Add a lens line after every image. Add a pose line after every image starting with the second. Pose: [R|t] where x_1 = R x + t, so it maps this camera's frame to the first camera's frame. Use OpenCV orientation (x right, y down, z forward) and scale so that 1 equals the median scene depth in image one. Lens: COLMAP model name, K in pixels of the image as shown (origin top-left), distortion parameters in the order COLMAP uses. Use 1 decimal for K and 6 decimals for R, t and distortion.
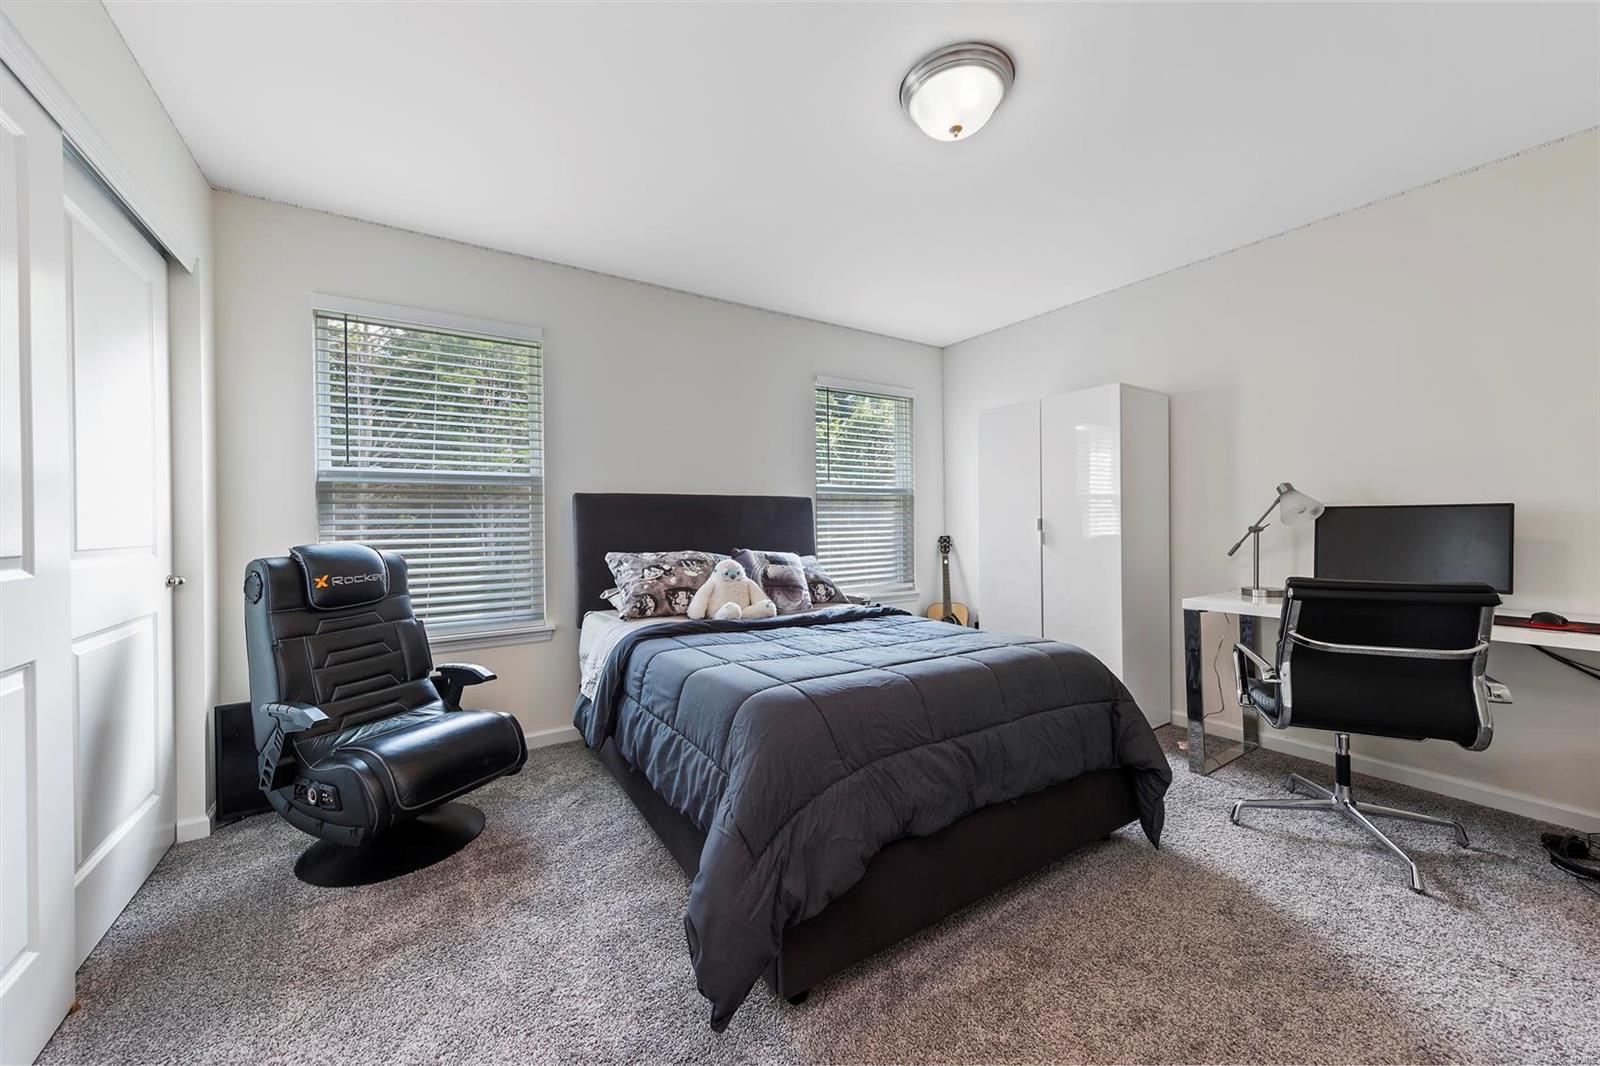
lens RADIAL K [[592.8, 0, 797.3], [0, 592.8, 528.1], [0, 0, 1]] dist [0.001857, 0.000008]
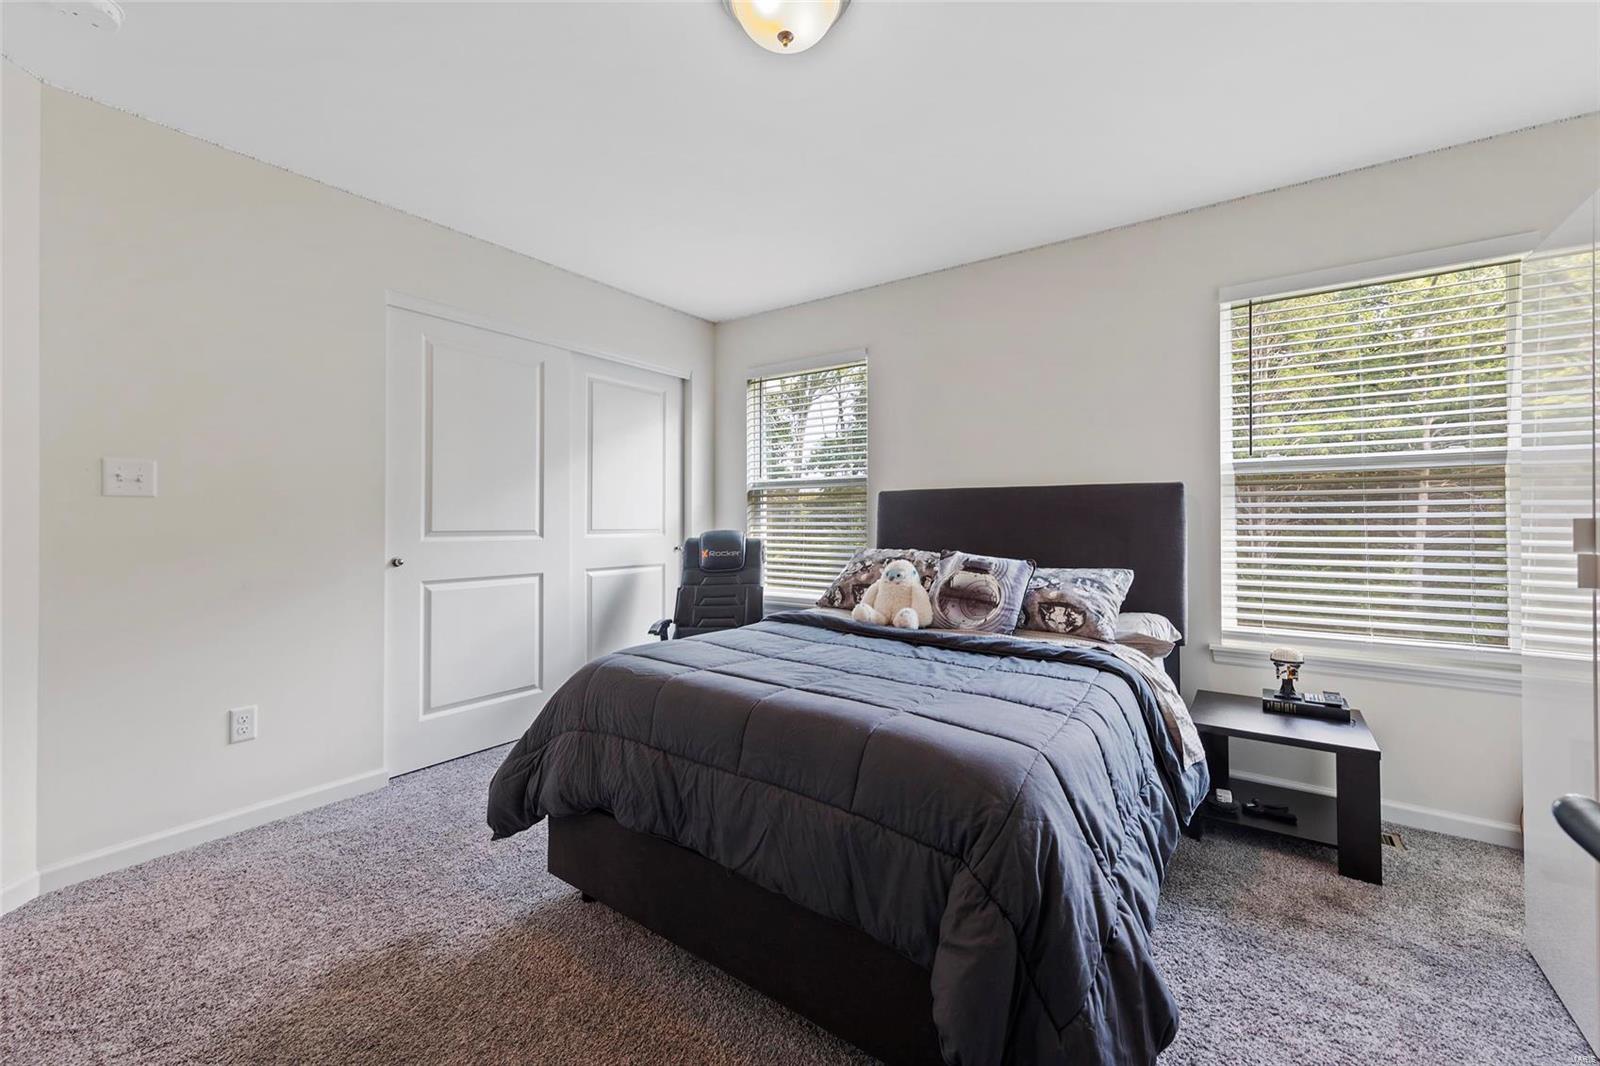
lens RADIAL K [[640.6, 0, 796.7], [0, 640.6, 524.9], [0, 0, 1]] dist [-0.002819, -0.000123]
pose [[0.366100, 0.017969, -0.930402, 0.708309], [-0.015606, 0.999792, 0.013168, -0.011617], [0.930445, 0.009699, 0.366304, 0.455134]]
